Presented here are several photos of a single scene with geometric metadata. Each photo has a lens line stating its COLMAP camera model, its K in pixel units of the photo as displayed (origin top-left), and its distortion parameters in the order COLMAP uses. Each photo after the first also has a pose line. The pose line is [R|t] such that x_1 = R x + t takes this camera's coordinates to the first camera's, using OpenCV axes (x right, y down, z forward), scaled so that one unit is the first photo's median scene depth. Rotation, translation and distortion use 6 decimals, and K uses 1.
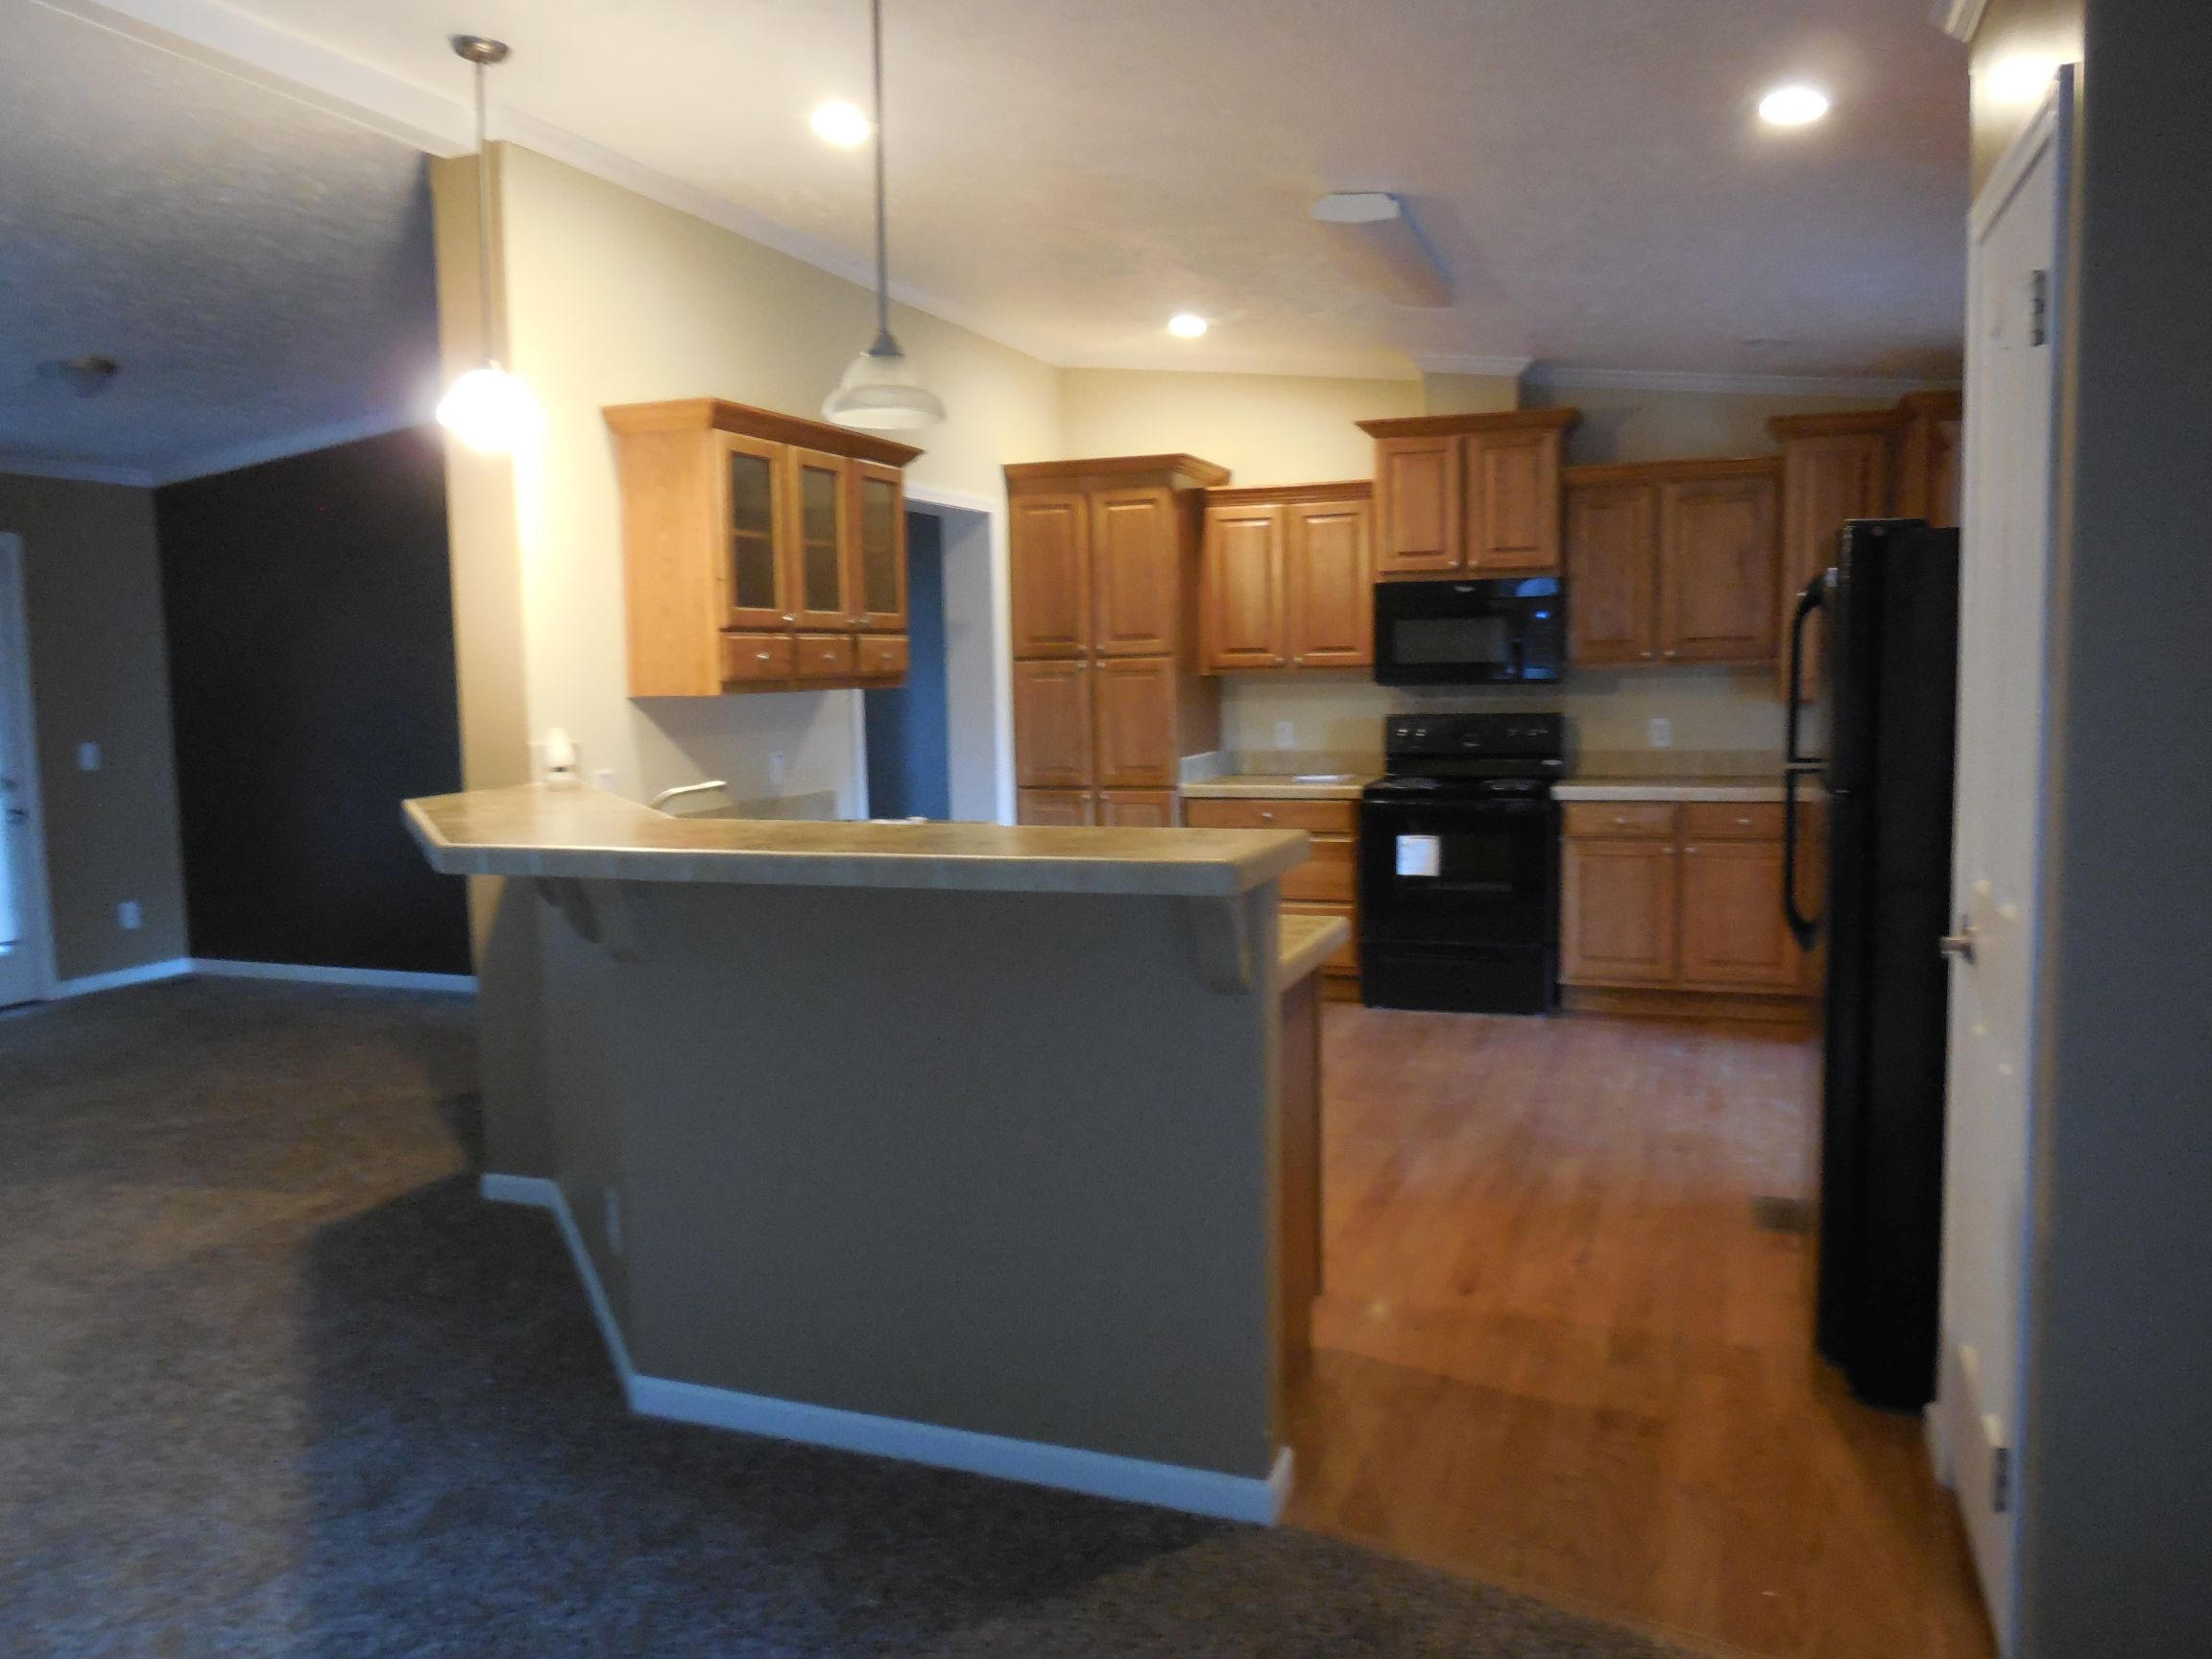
lens RADIAL K [[1647.6, 0, 1106.0], [0, 1647.6, 829.5], [0, 0, 1]] dist [-0.006631, -0.004057]
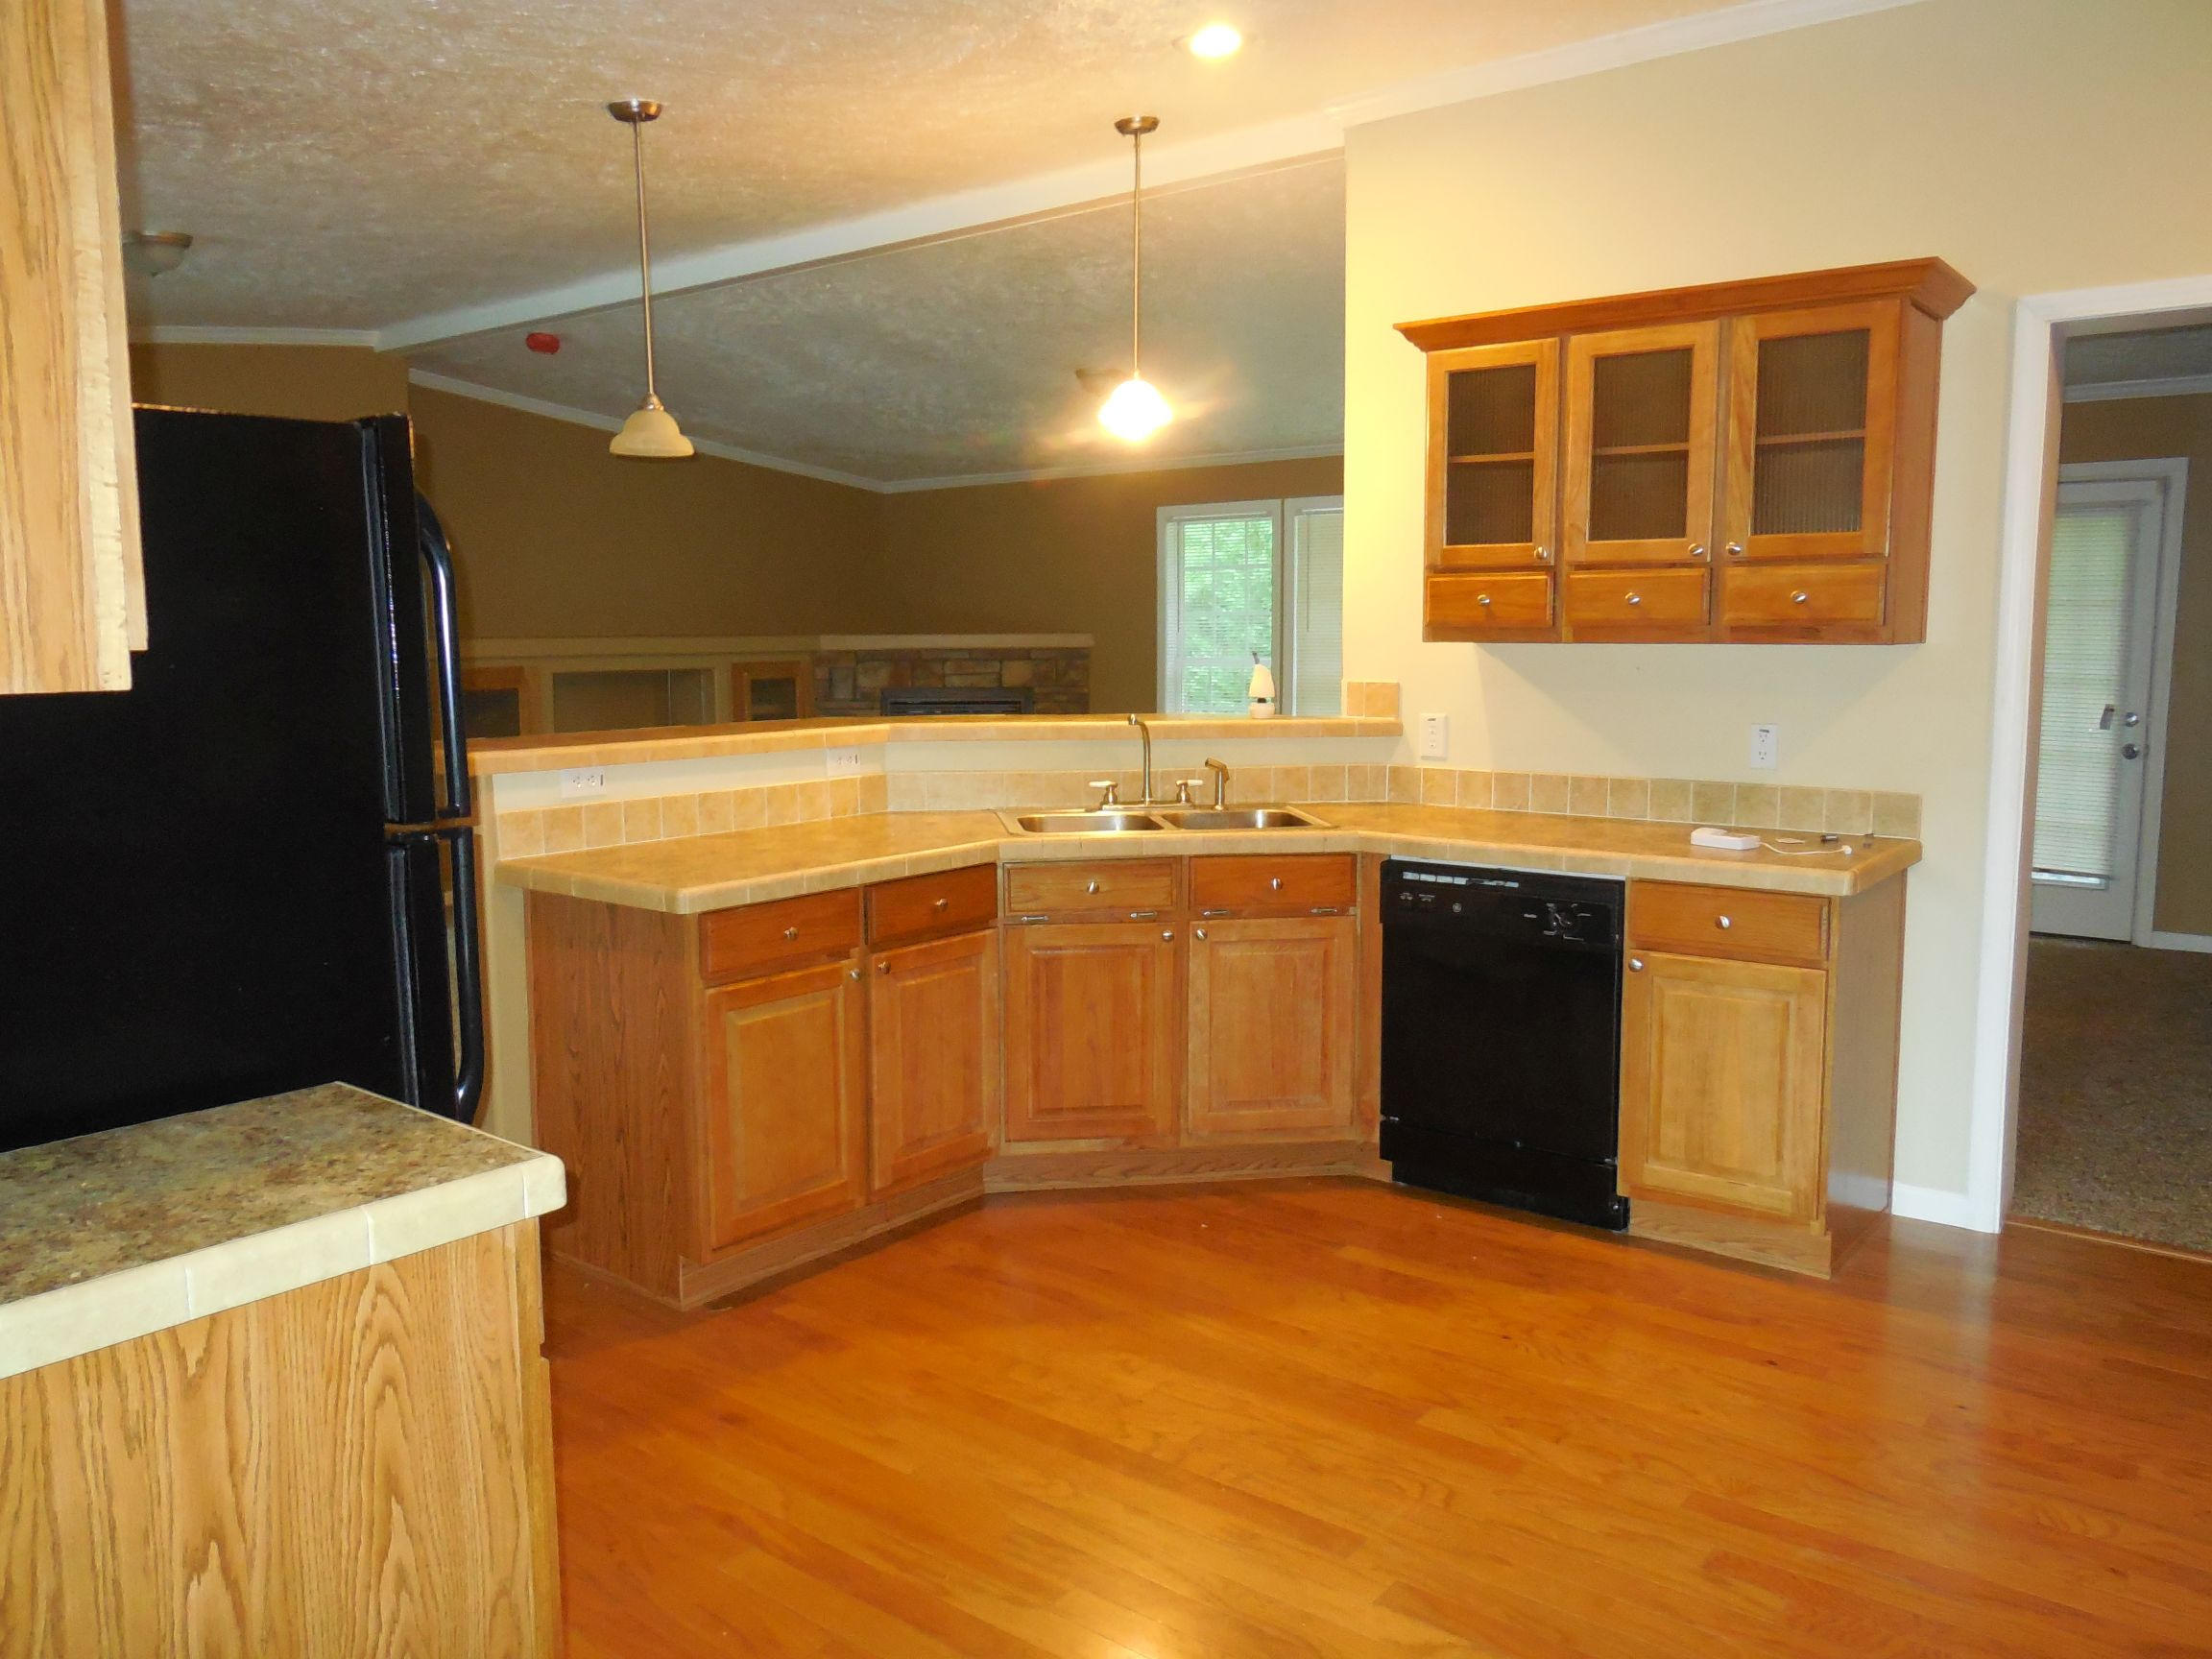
lens RADIAL K [[1647.6, 0, 1106.0], [0, 1647.6, 829.5], [0, 0, 1]] dist [-0.006631, -0.004057]
pose [[-0.302309, 0.139838, -0.942897, 0.811417], [-0.090196, 0.980546, 0.174340, -0.141483], [0.948933, 0.137750, -0.283815, 1.261806]]
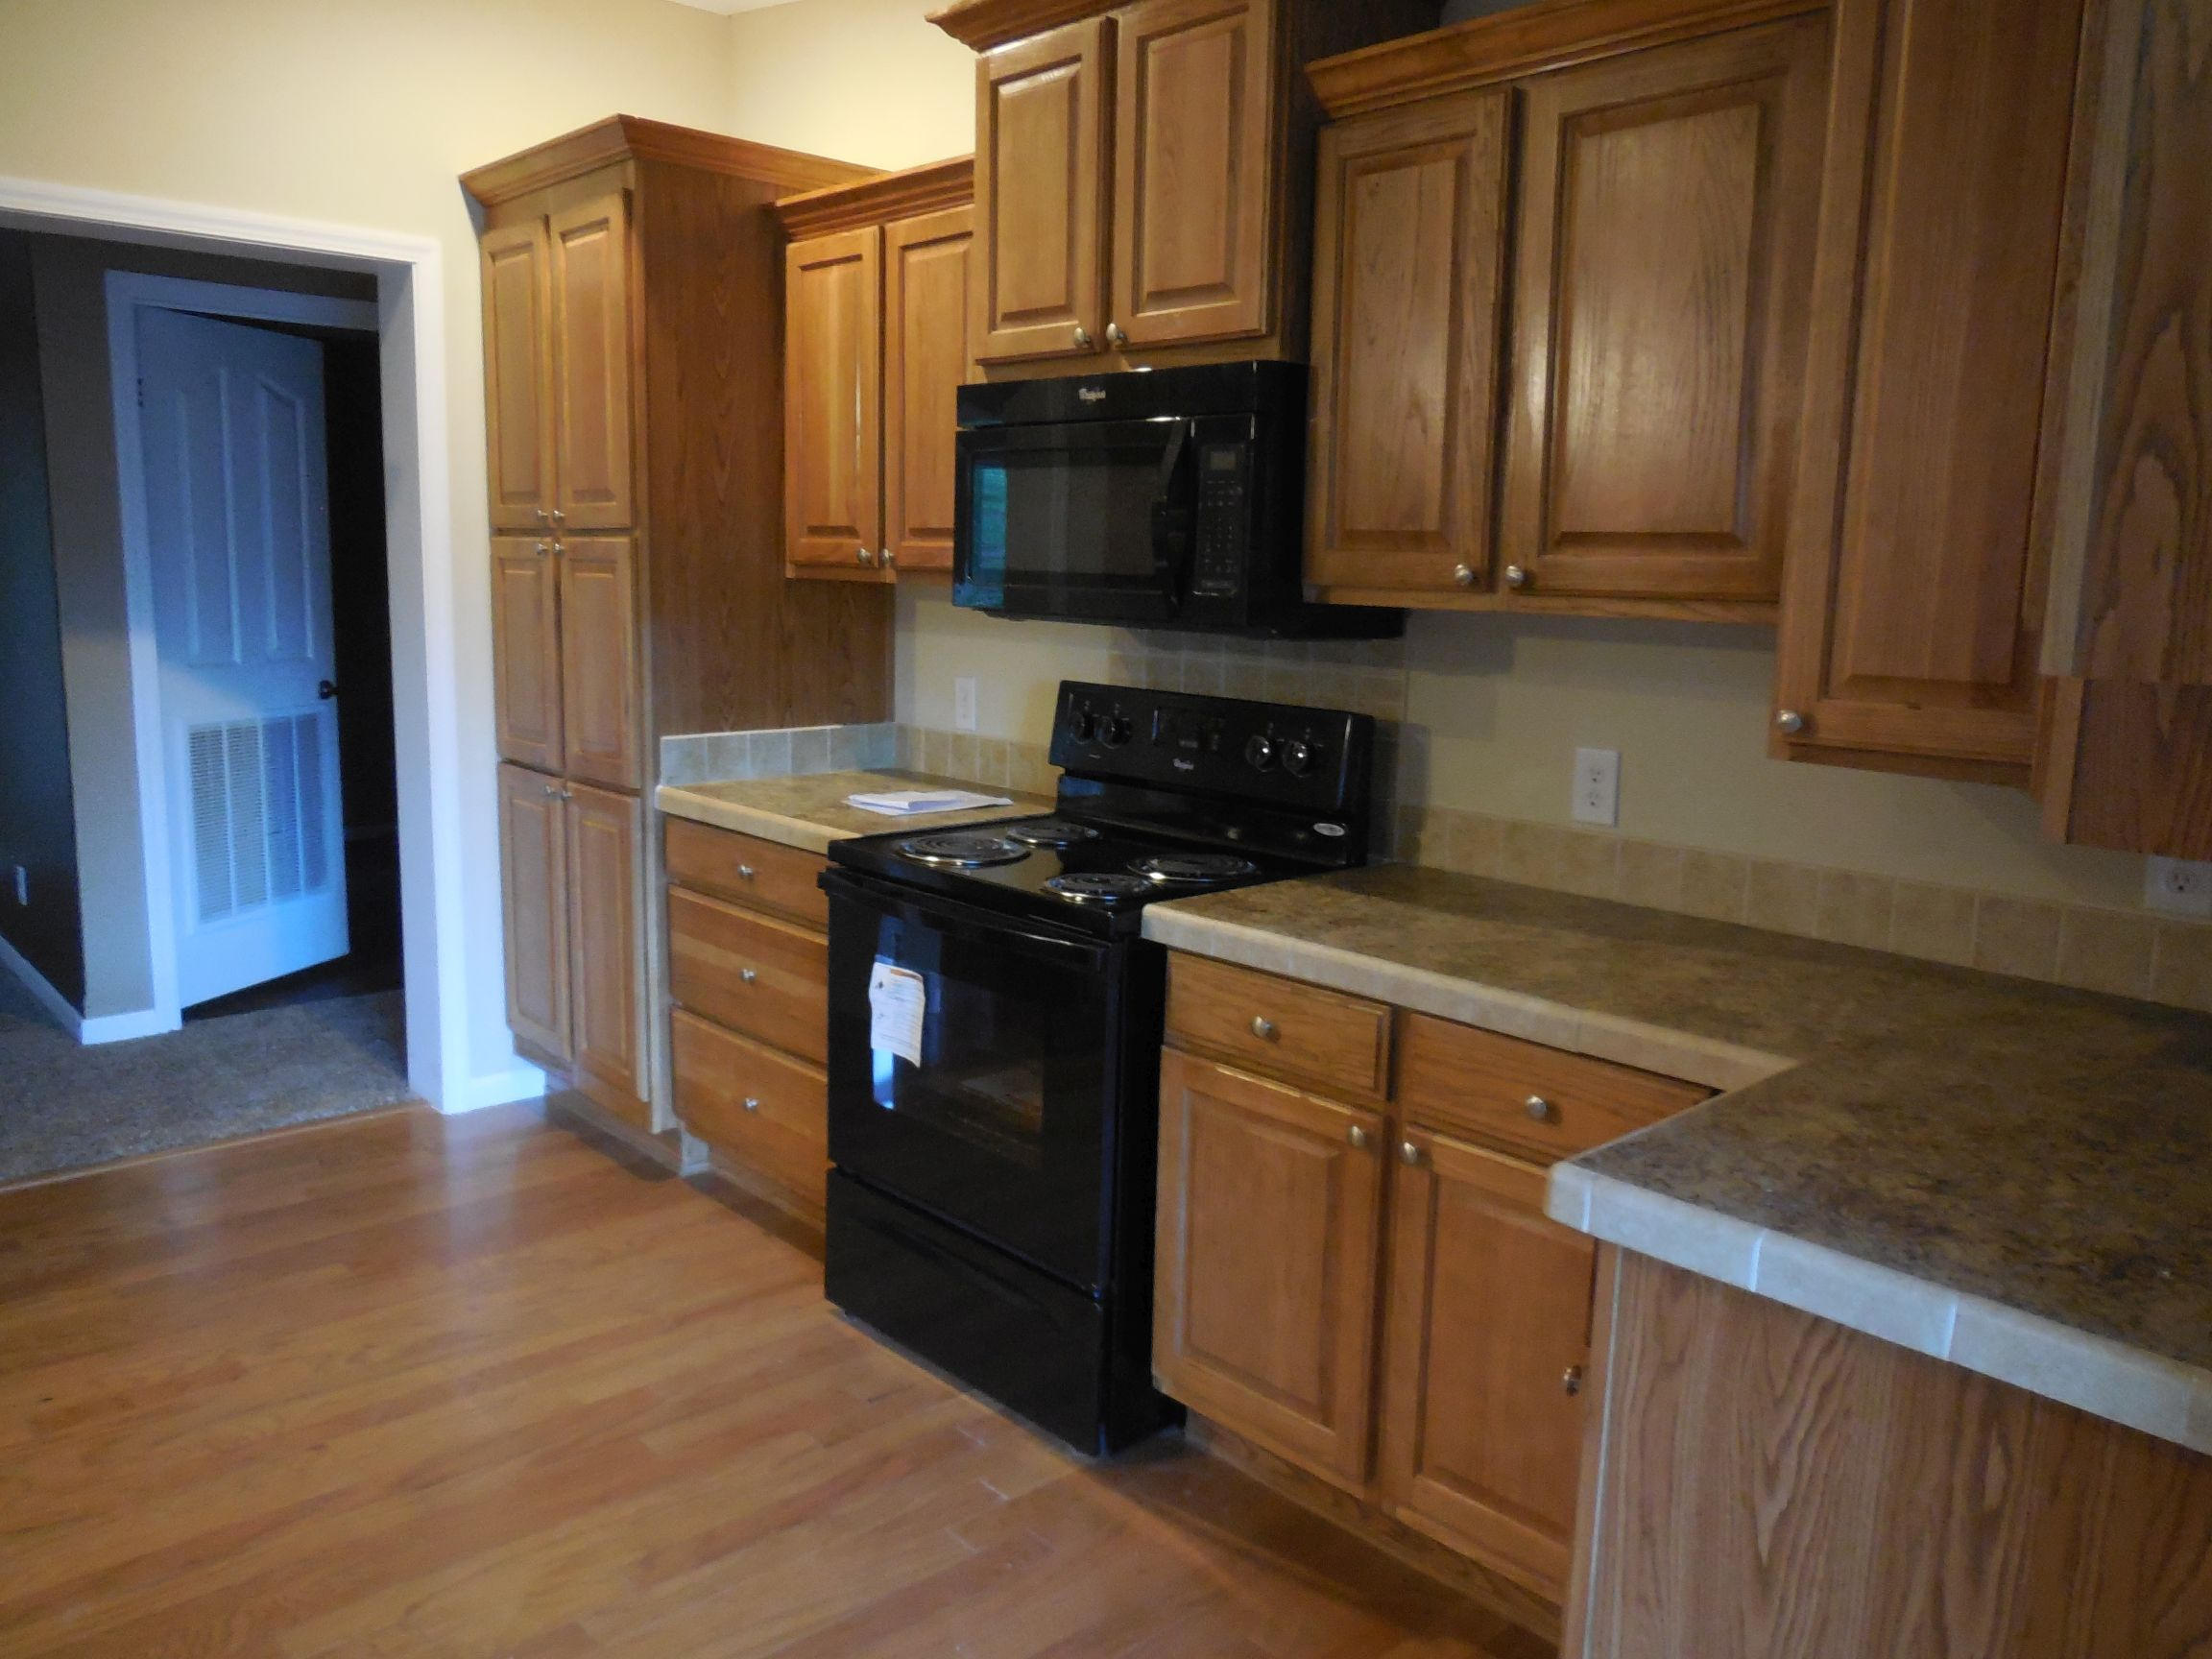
lens RADIAL K [[1647.6, 0, 1106.0], [0, 1647.6, 829.5], [0, 0, 1]] dist [-0.006631, -0.004057]
pose [[0.897602, 0.113149, -0.426038, 0.398657], [-0.088862, 0.993099, 0.076533, -0.067421], [0.431758, -0.030838, 0.901462, 0.606093]]
